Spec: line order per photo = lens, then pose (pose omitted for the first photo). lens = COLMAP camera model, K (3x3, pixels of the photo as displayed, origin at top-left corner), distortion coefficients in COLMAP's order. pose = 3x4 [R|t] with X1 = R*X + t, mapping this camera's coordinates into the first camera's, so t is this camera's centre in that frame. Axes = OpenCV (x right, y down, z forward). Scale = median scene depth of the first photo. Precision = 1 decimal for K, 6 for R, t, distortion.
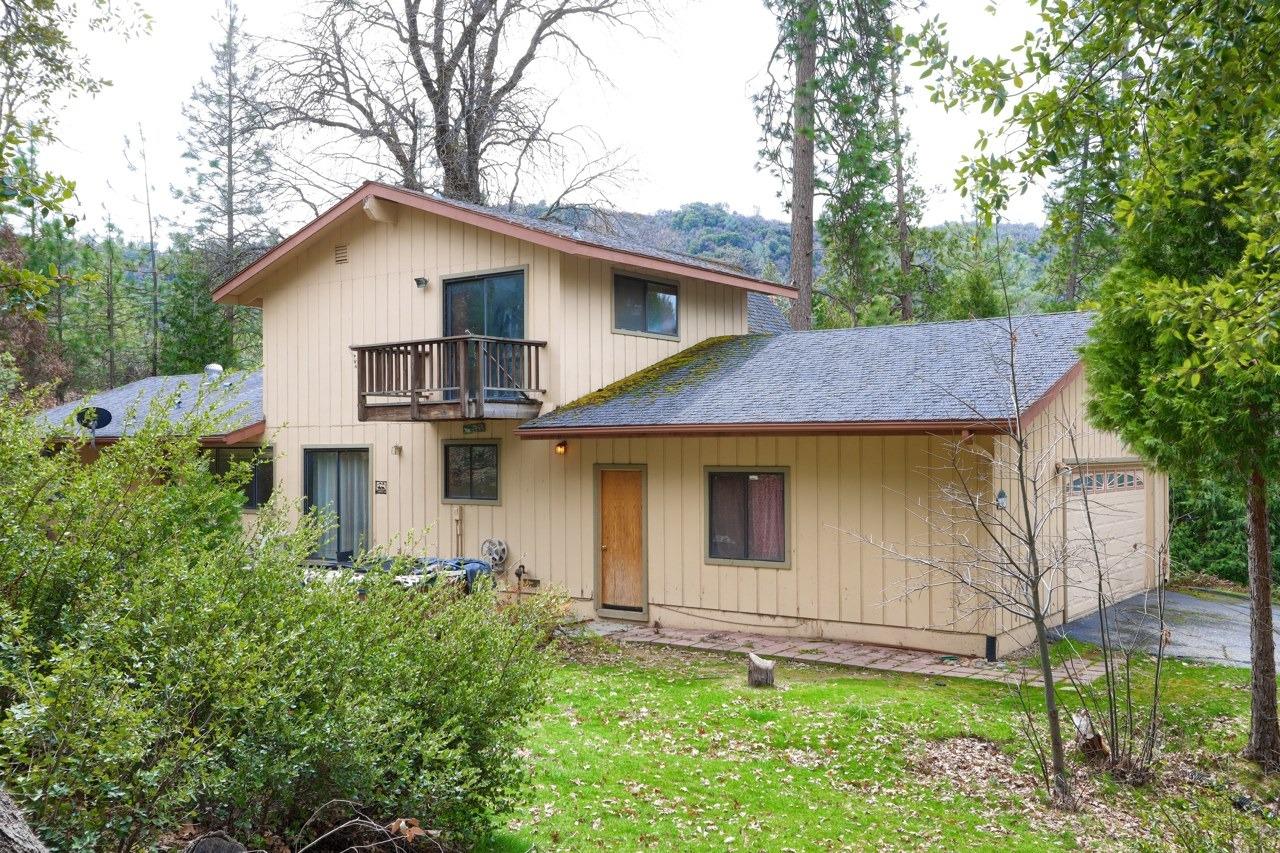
lens RADIAL K [[1102.2, 0, 639.8], [0, 1102.2, 429.4], [0, 0, 1]] dist [0.021336, -0.004292]
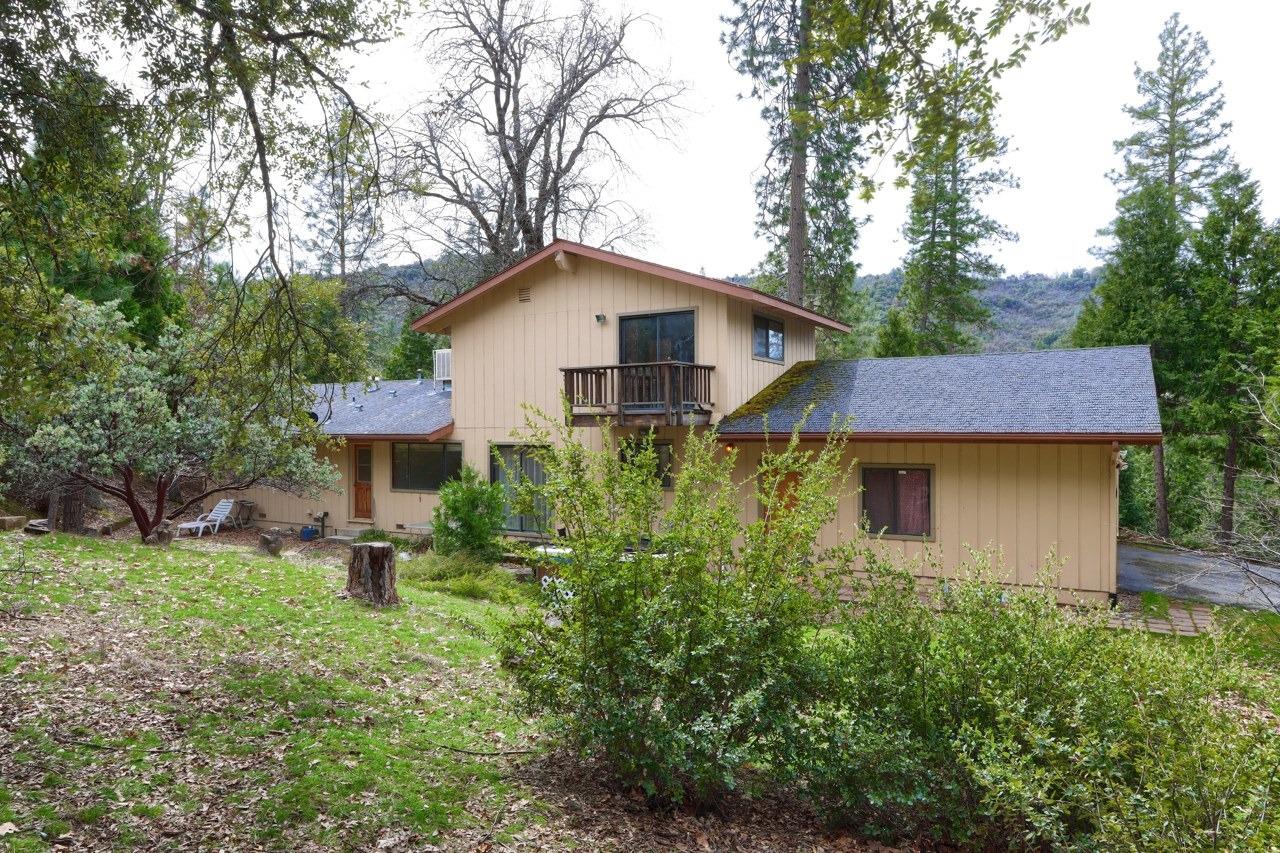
lens RADIAL K [[761.9, 0, 640.4], [0, 761.9, 423.6], [0, 0, 1]] dist [-0.003963, -0.000904]
pose [[0.994374, -0.000973, 0.105923, -0.245038], [-0.000469, 0.999908, 0.013584, -0.021619], [-0.105927, -0.013558, 0.994281, 0.103022]]
